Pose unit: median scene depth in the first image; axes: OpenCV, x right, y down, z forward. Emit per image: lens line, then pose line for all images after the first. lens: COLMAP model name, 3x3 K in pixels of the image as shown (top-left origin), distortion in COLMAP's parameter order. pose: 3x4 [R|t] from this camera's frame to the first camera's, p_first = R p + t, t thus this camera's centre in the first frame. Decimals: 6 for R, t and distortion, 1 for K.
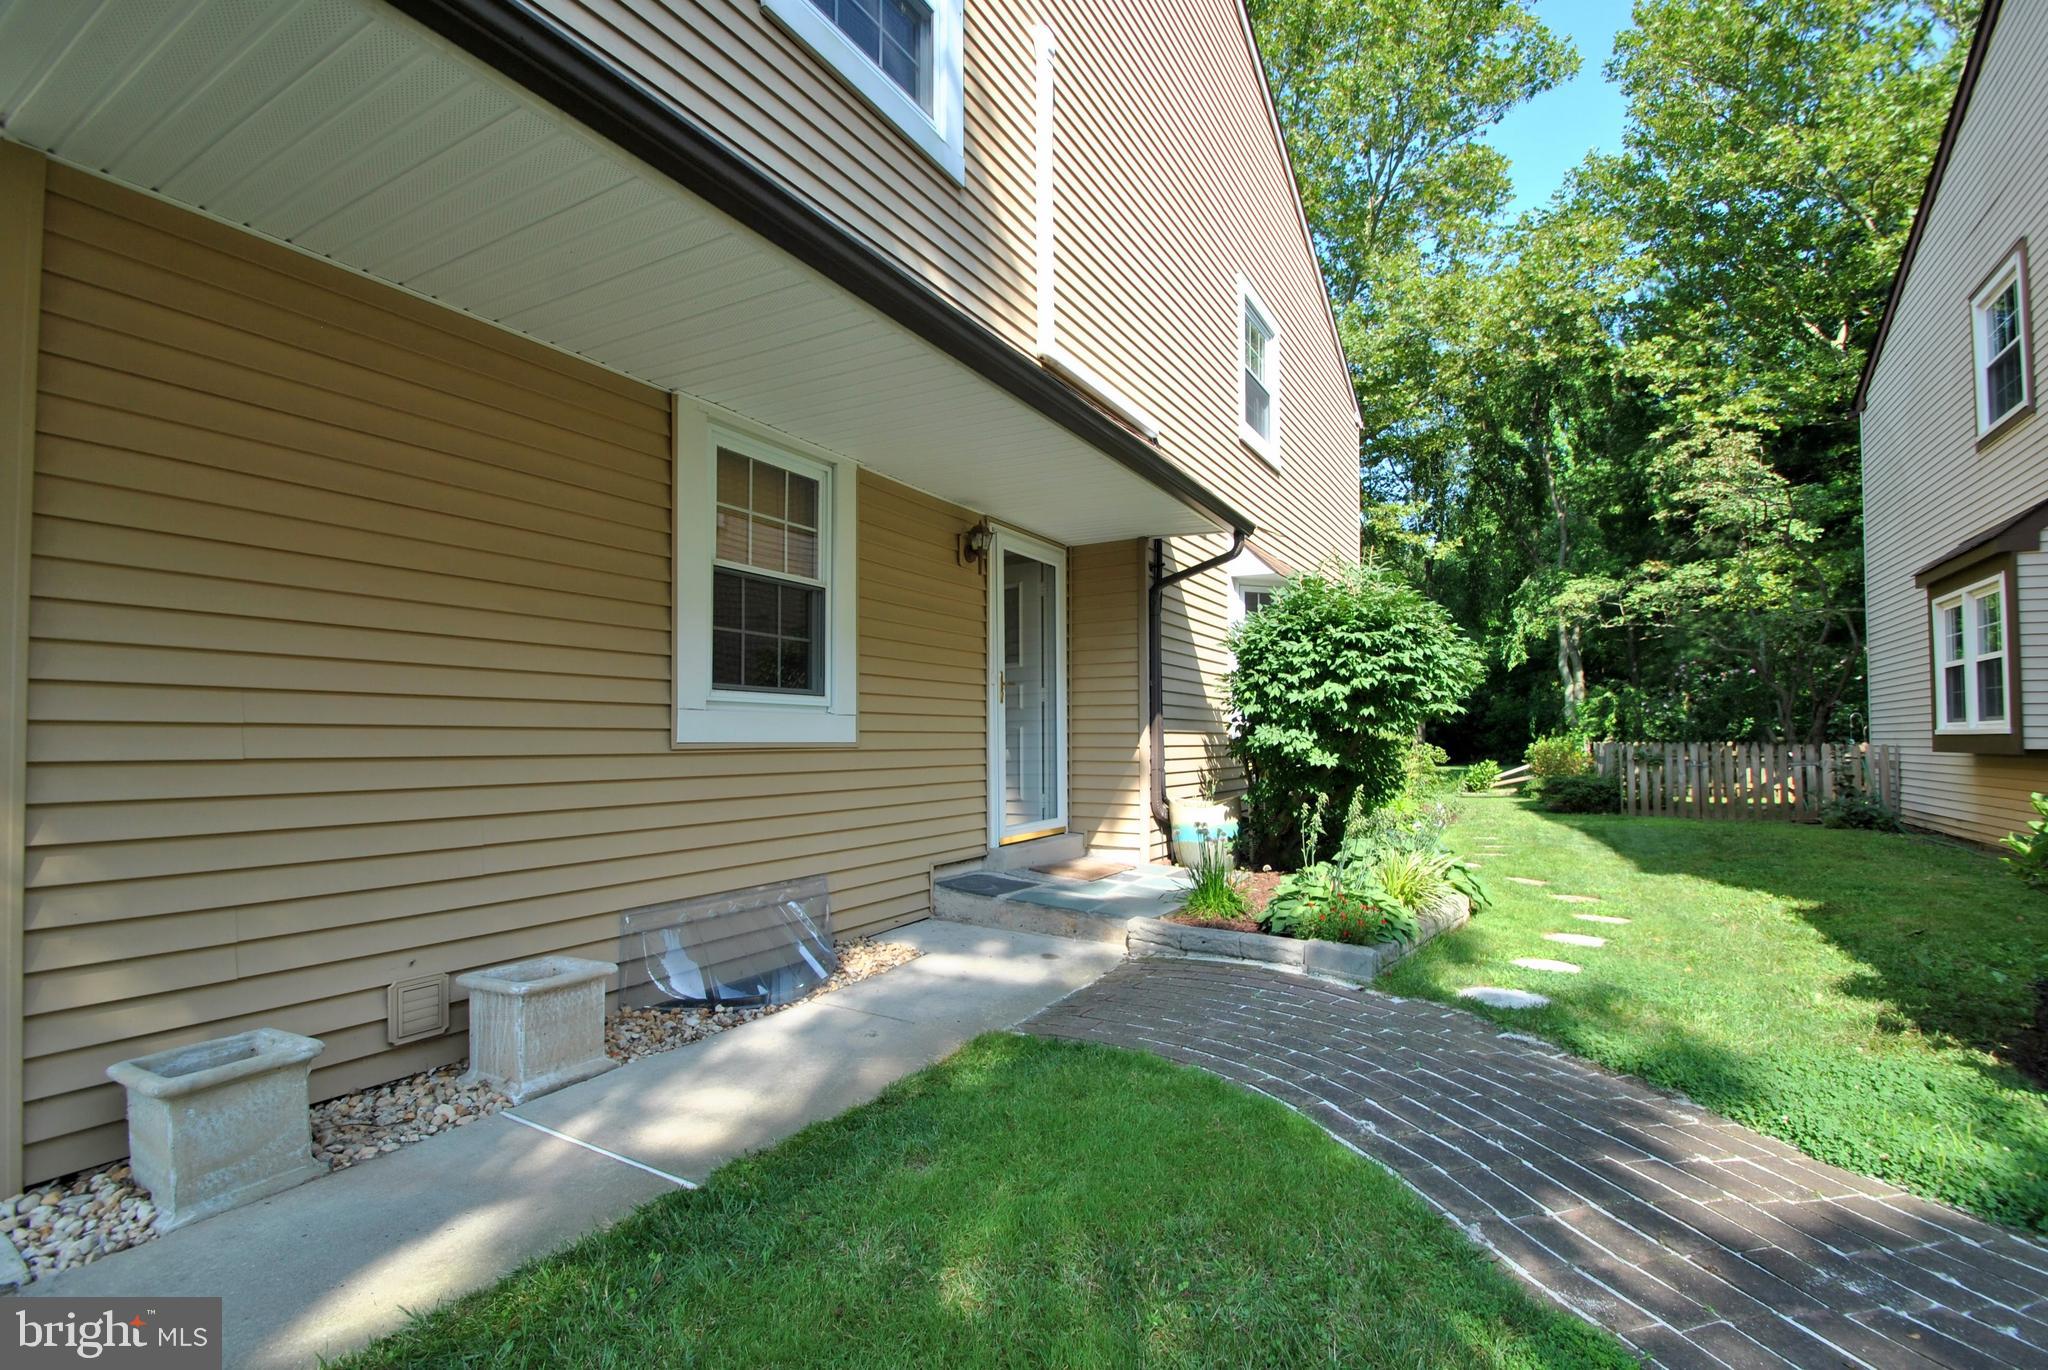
lens RADIAL K [[917.1, 0, 1013.9], [0, 917.1, 699.7], [0, 0, 1]] dist [-0.012082, -0.003075]
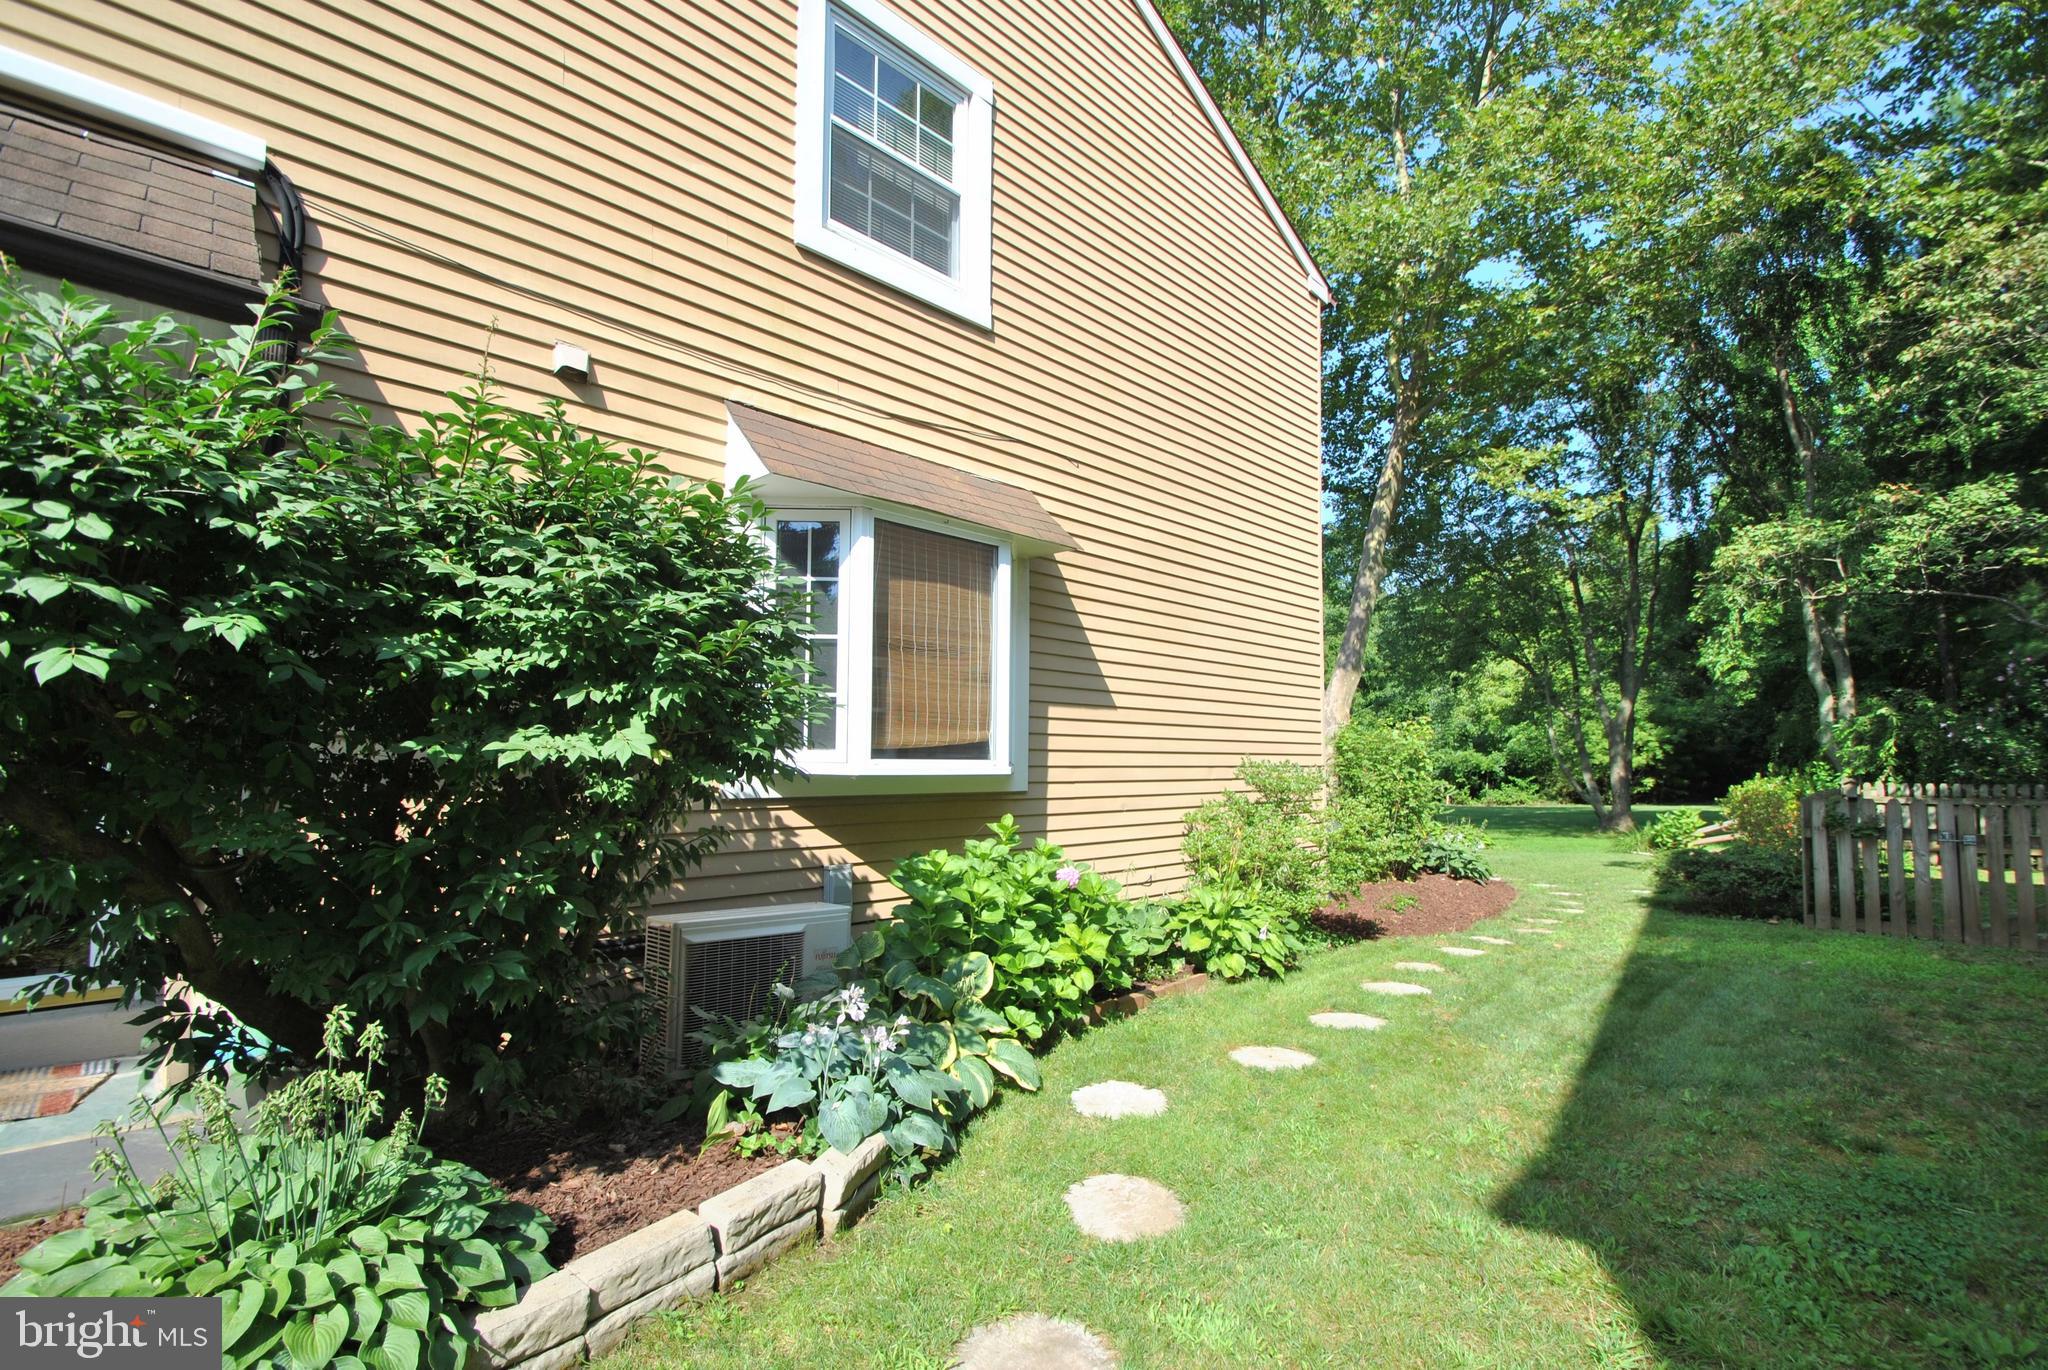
lens RADIAL K [[917.1, 0, 1029.5], [0, 917.1, 700.2], [0, 0, 1]] dist [-0.012082, -0.003075]
pose [[0.970023, -0.015112, -0.242544, 0.210077], [0.007795, 0.999486, -0.031096, 0.002155], [0.242889, 0.028274, 0.969642, 0.211136]]
